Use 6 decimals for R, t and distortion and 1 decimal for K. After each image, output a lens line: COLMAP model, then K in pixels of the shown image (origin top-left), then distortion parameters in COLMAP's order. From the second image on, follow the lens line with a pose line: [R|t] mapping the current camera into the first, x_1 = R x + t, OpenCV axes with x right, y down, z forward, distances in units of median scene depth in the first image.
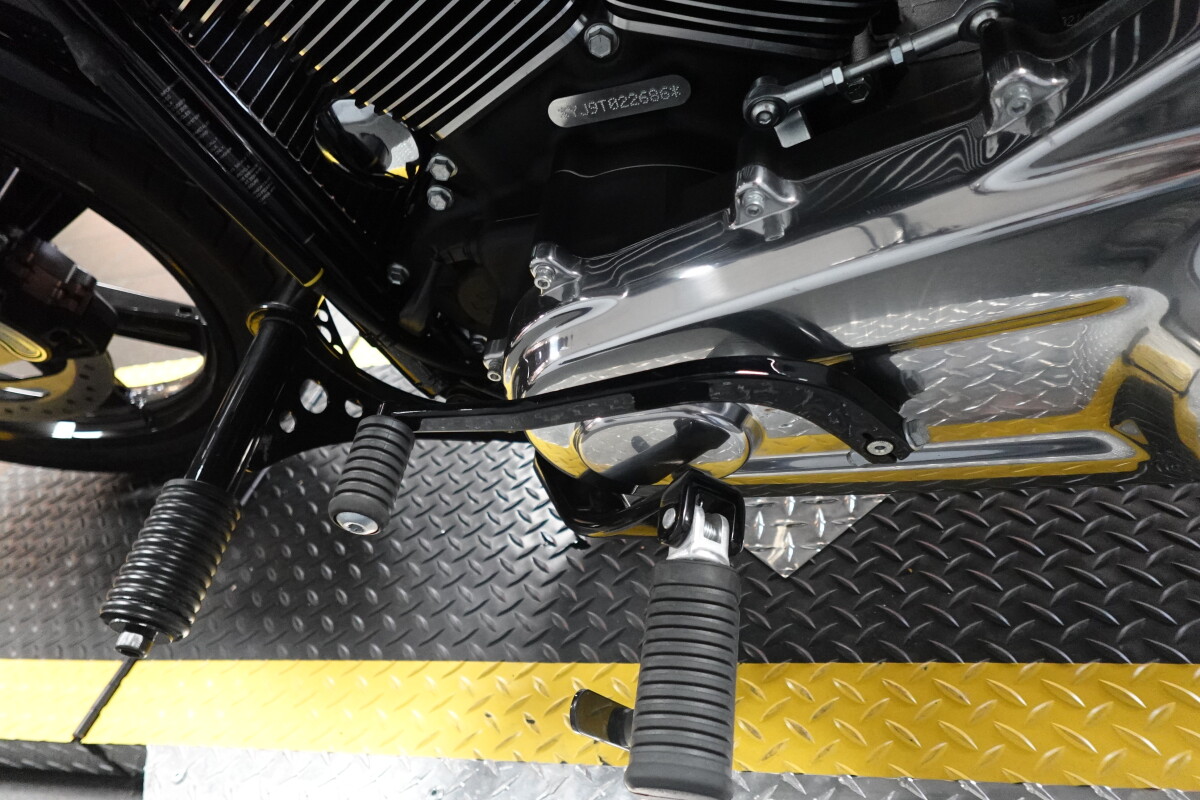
lens RADIAL K [[808.3, 0, 600.0], [0, 808.3, 400.0], [0, 0, 1]] dist [-0.007786, -0.000796]
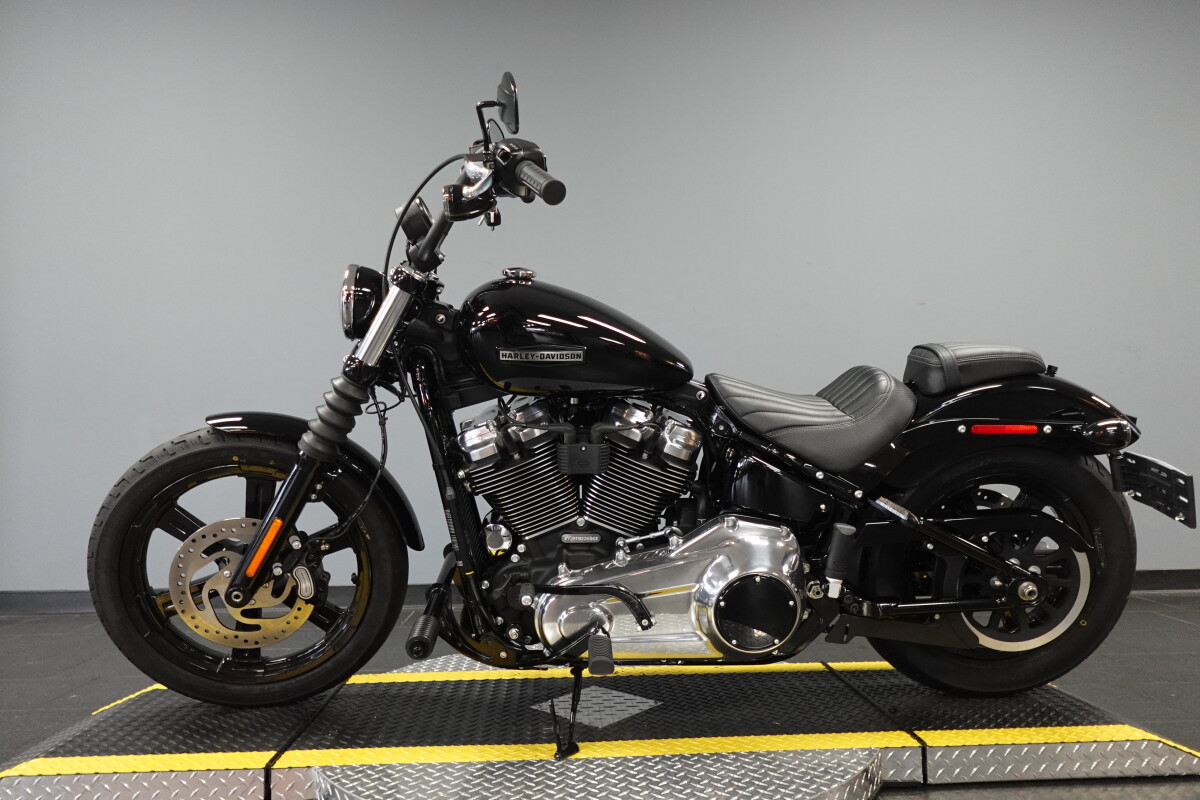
lens RADIAL K [[790.6, 0, 600.0], [0, 790.6, 400.0], [0, 0, 1]] dist [0.004124, -0.000206]
pose [[0.938222, 0.275435, 0.209464, -0.935379], [-0.060493, 0.726561, -0.684434, 1.863262], [-0.340705, 0.629480, 0.698337, -2.230773]]
